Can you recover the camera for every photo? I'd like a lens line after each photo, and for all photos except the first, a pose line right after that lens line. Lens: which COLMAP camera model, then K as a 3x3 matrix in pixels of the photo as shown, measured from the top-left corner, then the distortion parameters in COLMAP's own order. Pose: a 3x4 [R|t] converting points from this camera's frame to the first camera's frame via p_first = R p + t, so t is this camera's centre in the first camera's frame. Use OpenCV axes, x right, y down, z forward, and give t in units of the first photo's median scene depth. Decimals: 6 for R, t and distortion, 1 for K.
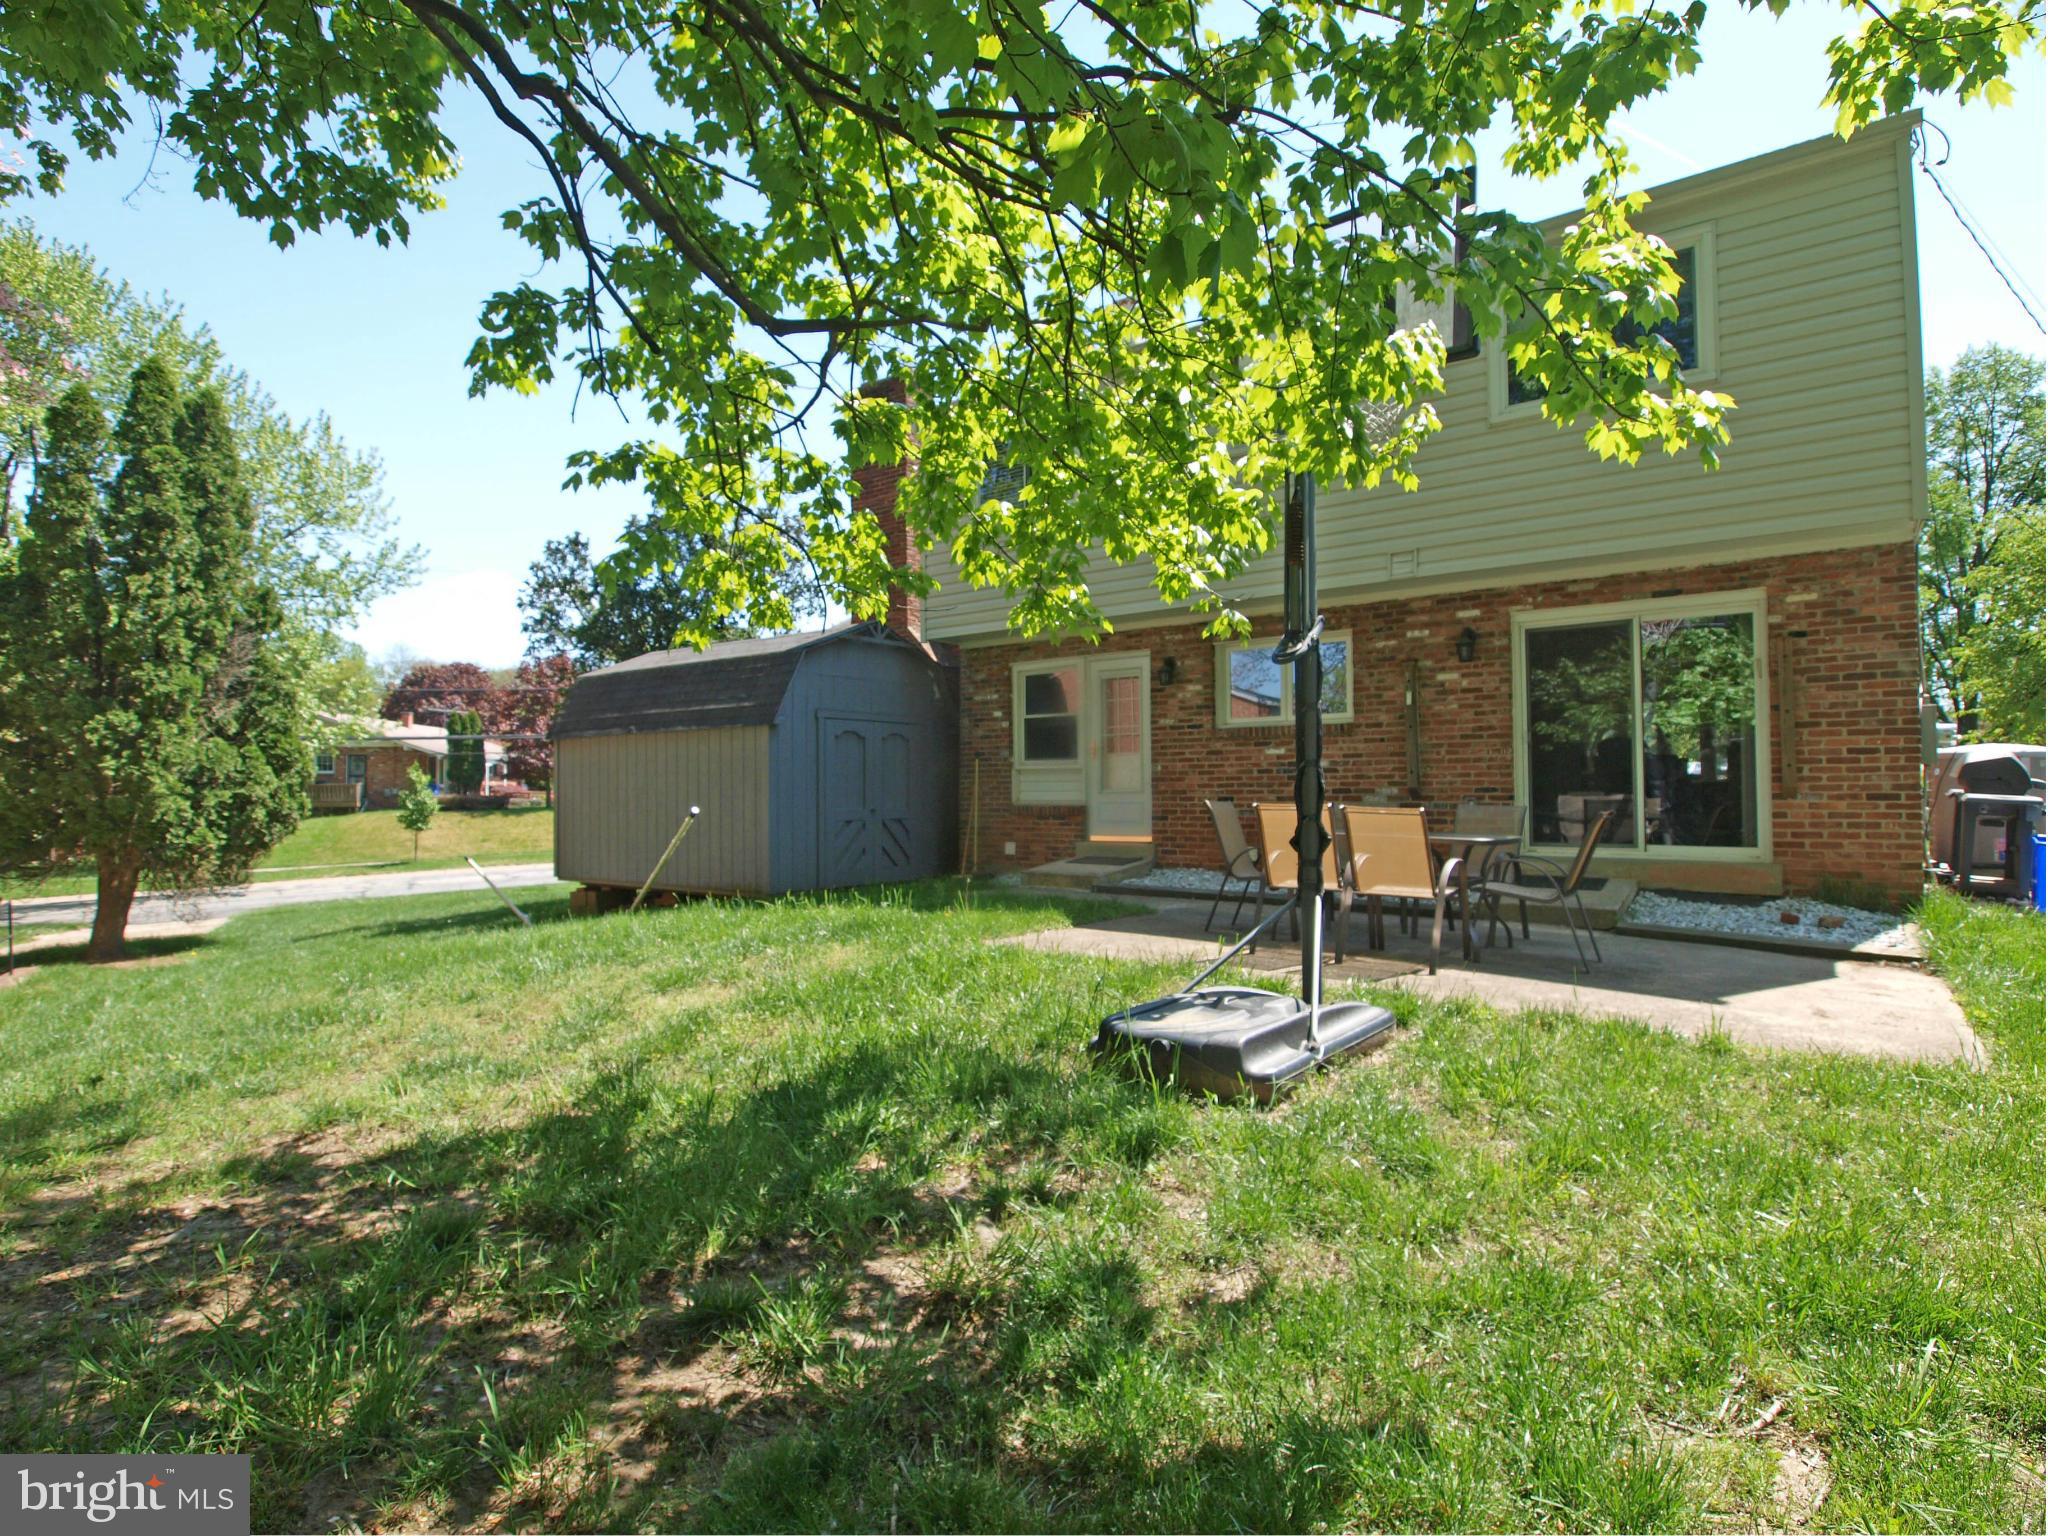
lens RADIAL K [[1071.1, 0, 1017.7], [0, 1071.1, 771.8], [0, 0, 1]] dist [-0.014677, 0.000414]
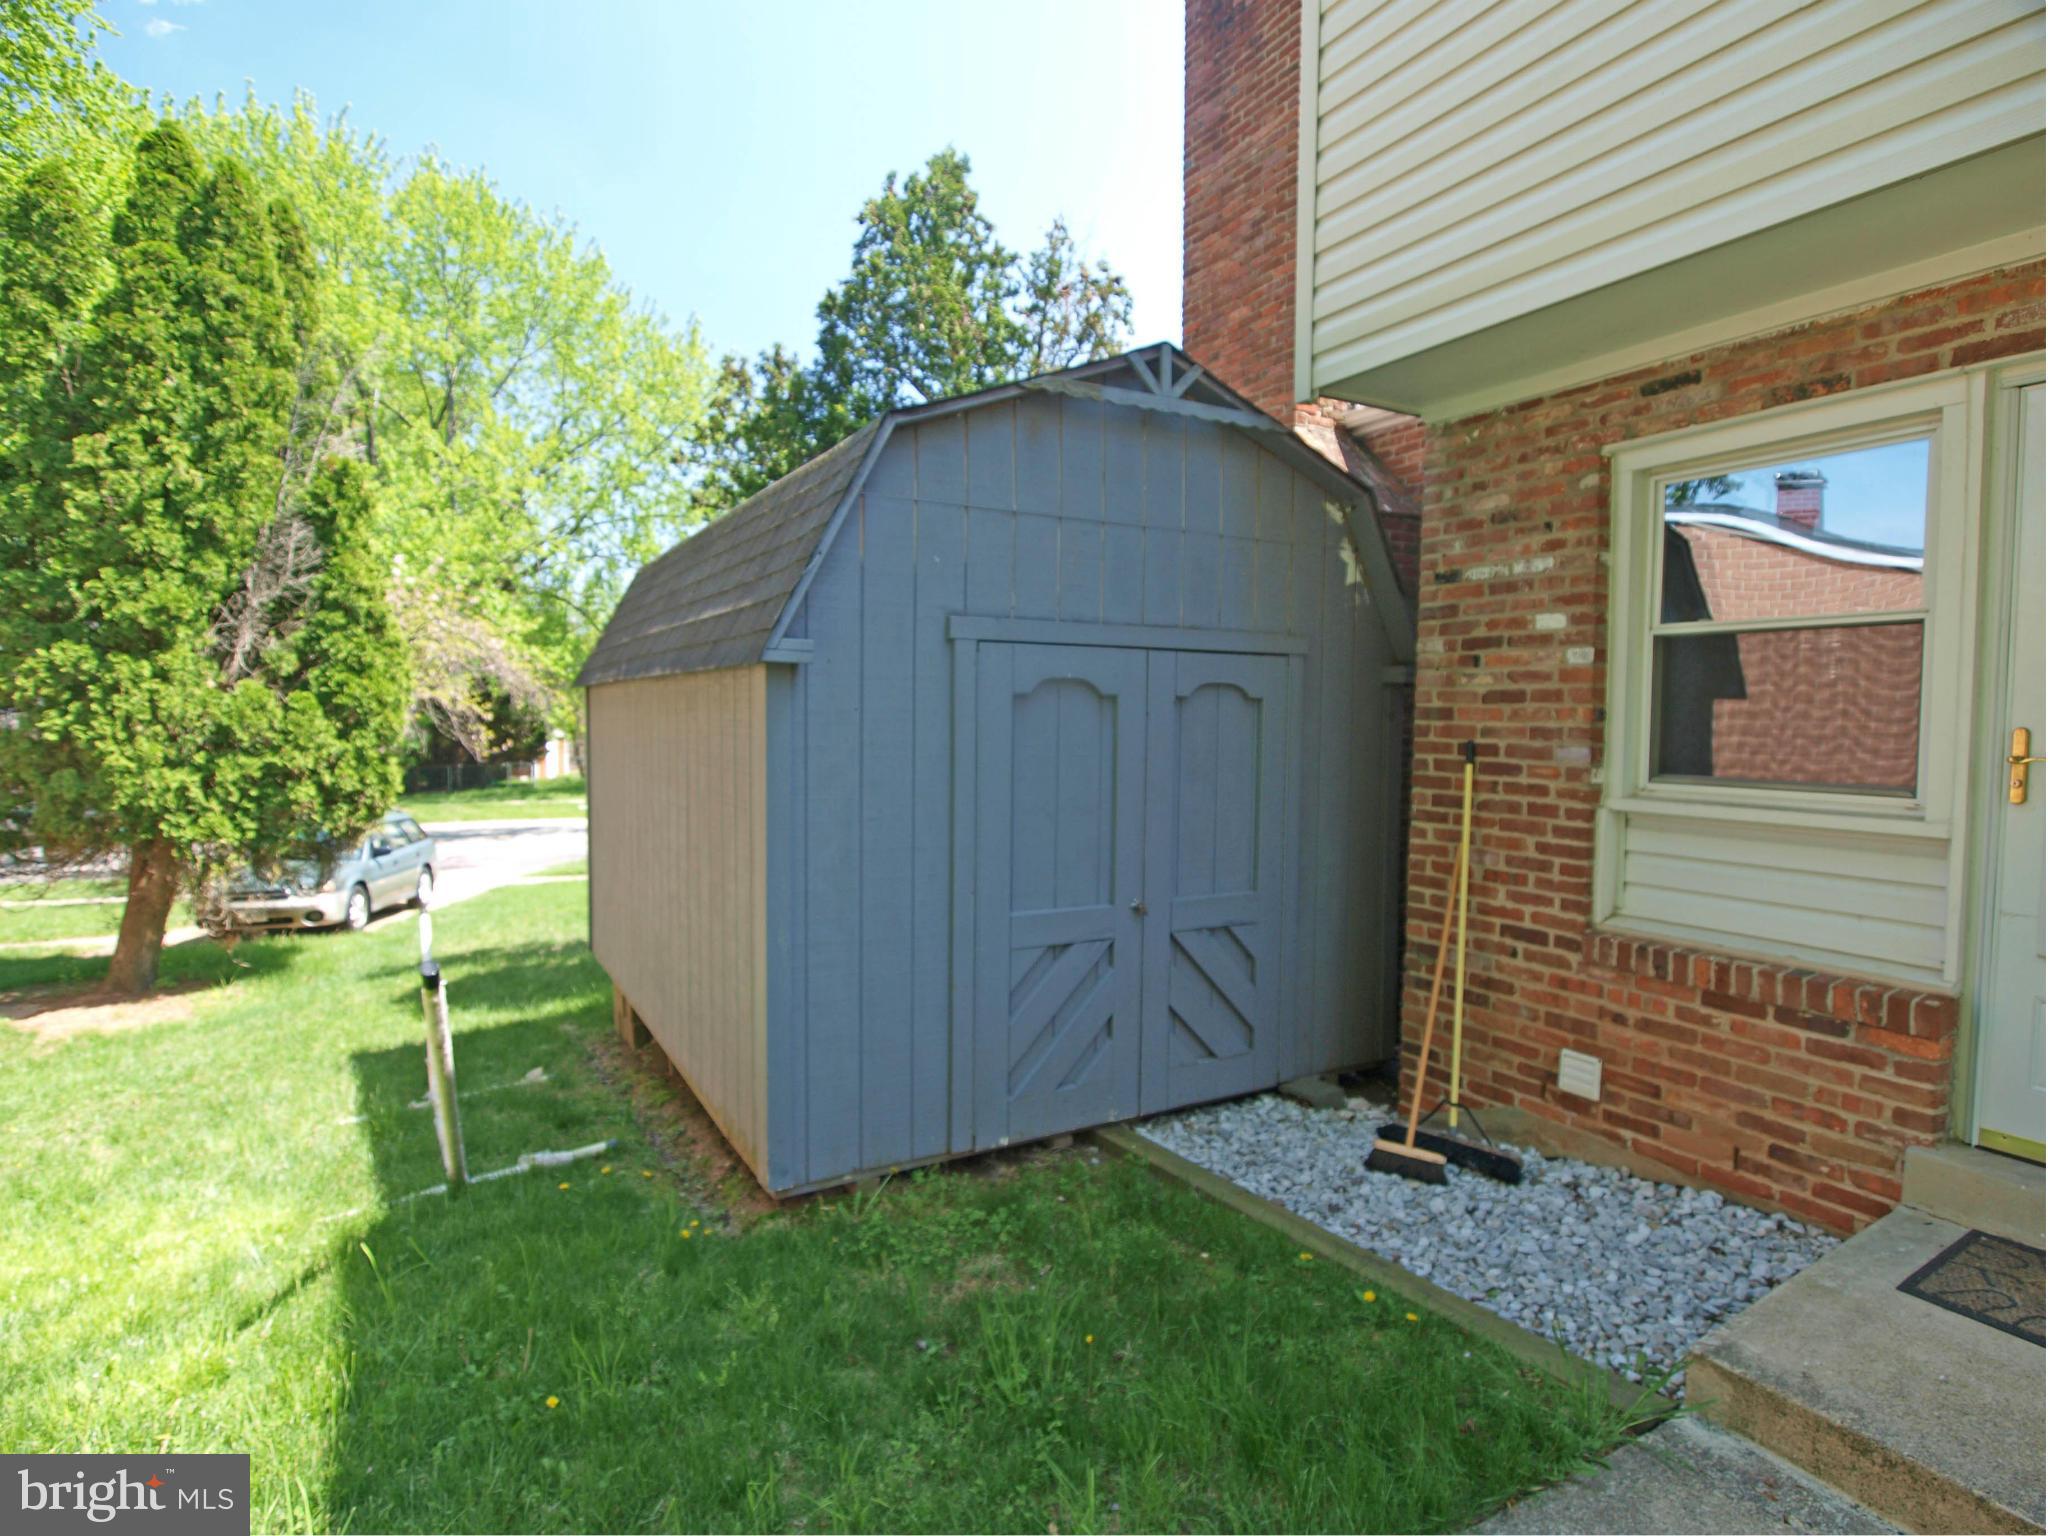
lens RADIAL K [[1071.1, 0, 1009.6], [0, 1071.1, 770.1], [0, 0, 1]] dist [-0.014677, 0.000414]
pose [[0.914690, 0.037283, -0.402432, -0.035342], [-0.008853, 0.997345, 0.072276, -0.032243], [0.404058, -0.062548, 0.912592, 0.653614]]
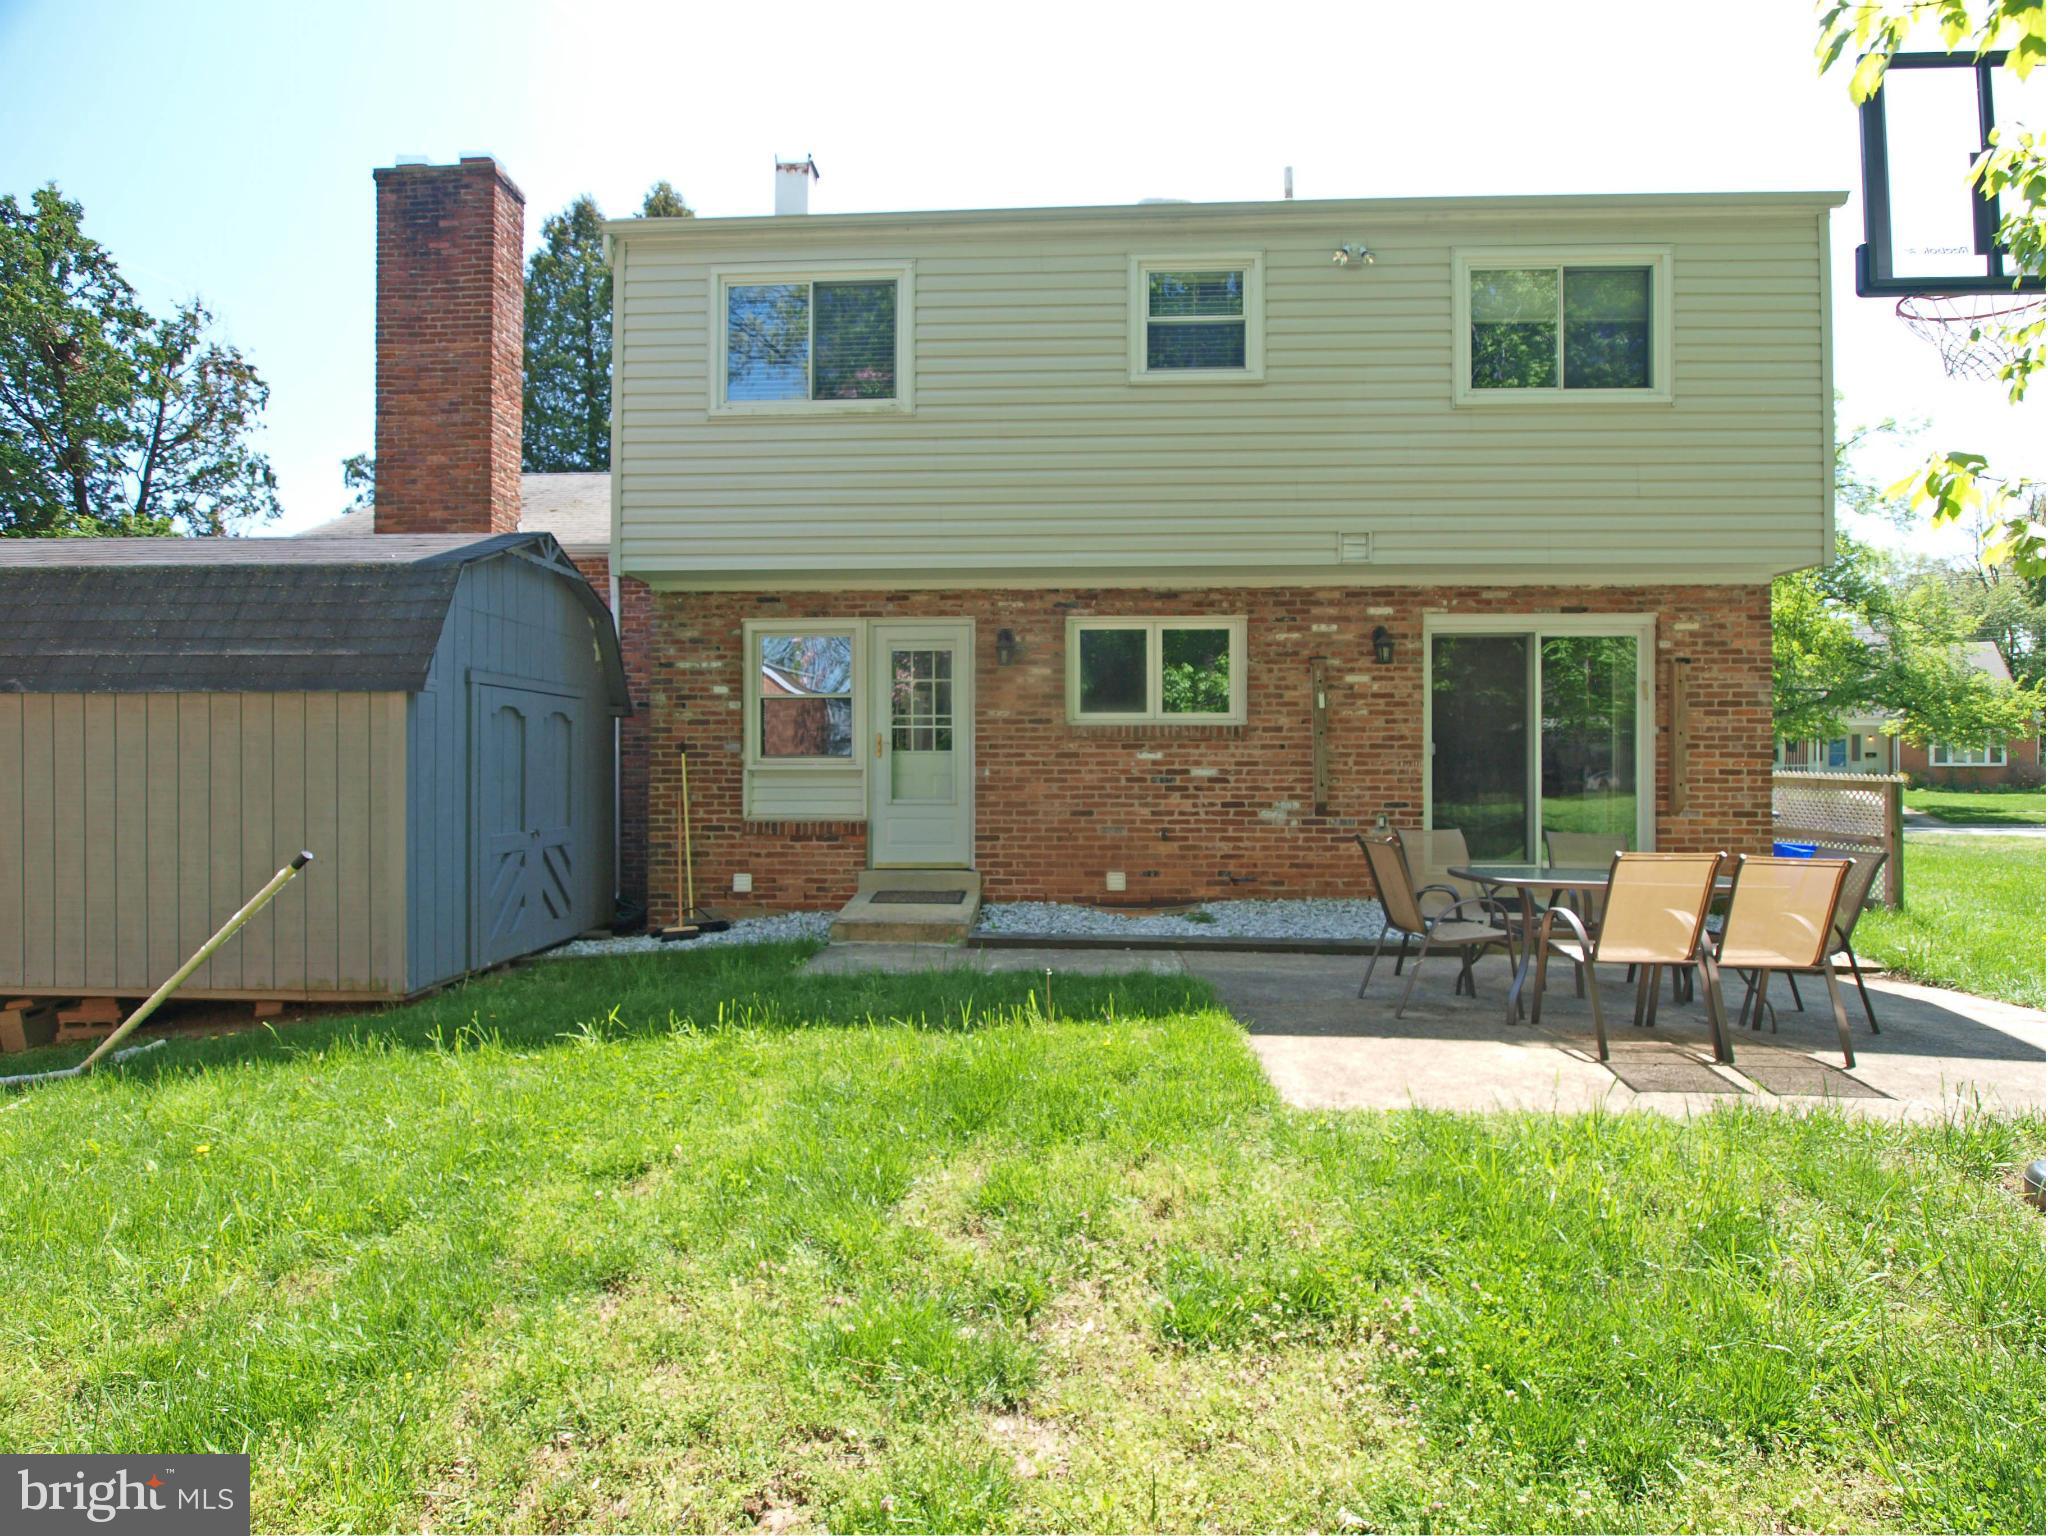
lens RADIAL K [[1071.1, 0, 1019.6], [0, 1071.1, 769.8], [0, 0, 1]] dist [-0.014677, 0.000414]
pose [[0.816040, 0.007913, 0.577942, -0.258107], [-0.017352, 0.999791, 0.010812, -0.012766], [-0.577735, -0.018852, 0.816006, 0.317114]]
